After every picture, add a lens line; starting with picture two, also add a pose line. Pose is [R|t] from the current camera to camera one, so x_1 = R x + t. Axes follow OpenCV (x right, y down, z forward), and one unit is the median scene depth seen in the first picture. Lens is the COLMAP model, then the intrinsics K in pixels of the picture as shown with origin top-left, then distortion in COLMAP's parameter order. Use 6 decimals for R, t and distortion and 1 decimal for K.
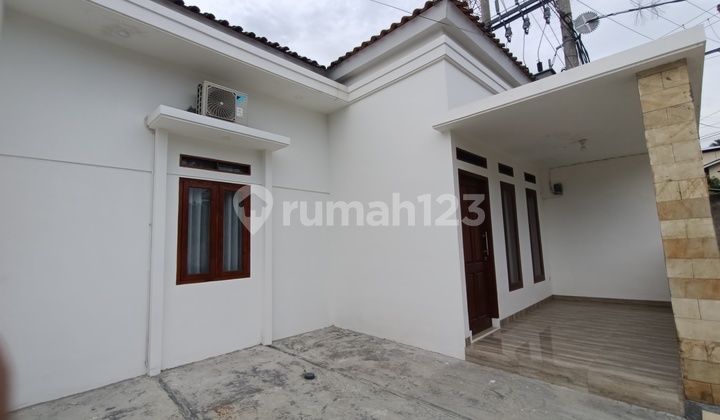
lens RADIAL K [[325.1, 0, 361.0], [0, 325.1, 208.4], [0, 0, 1]] dist [0.000795, 0.000936]
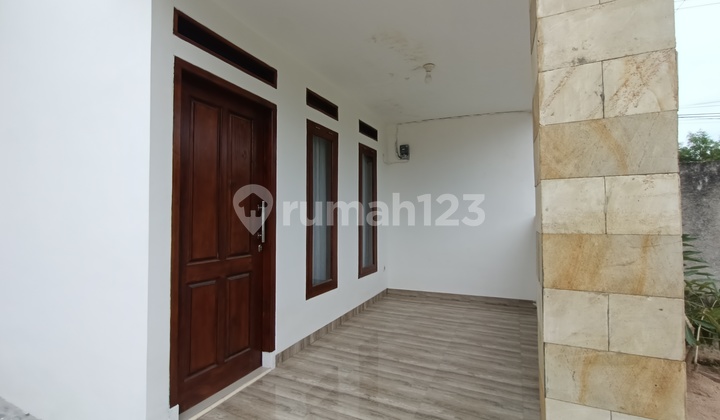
lens RADIAL K [[325.1, 0, 360.0], [0, 325.1, 208.7], [0, 0, 1]] dist [0.000795, 0.000936]
pose [[0.941997, 0.041241, 0.333077, 0.503972], [-0.069951, 0.994752, 0.074665, 0.045476], [-0.328250, -0.093633, 0.939939, 0.597162]]
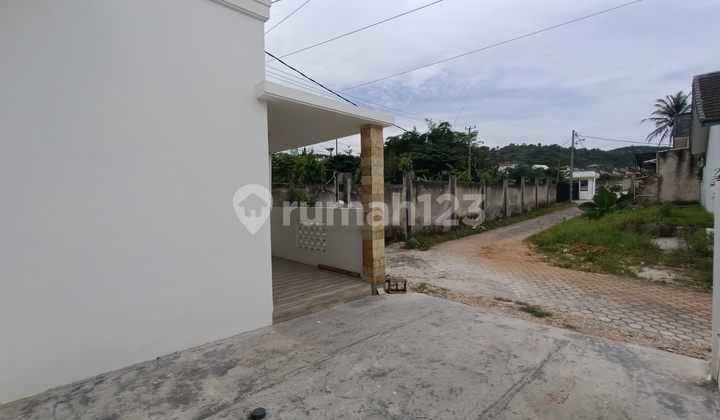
lens RADIAL K [[325.1, 0, 362.4], [0, 325.1, 210.1], [0, 0, 1]] dist [0.000795, 0.000936]
pose [[-0.002233, -0.000036, 0.999998, -0.878428], [-0.096787, 0.995305, -0.000180, 0.070378], [-0.995303, -0.096788, -0.002226, 0.859263]]
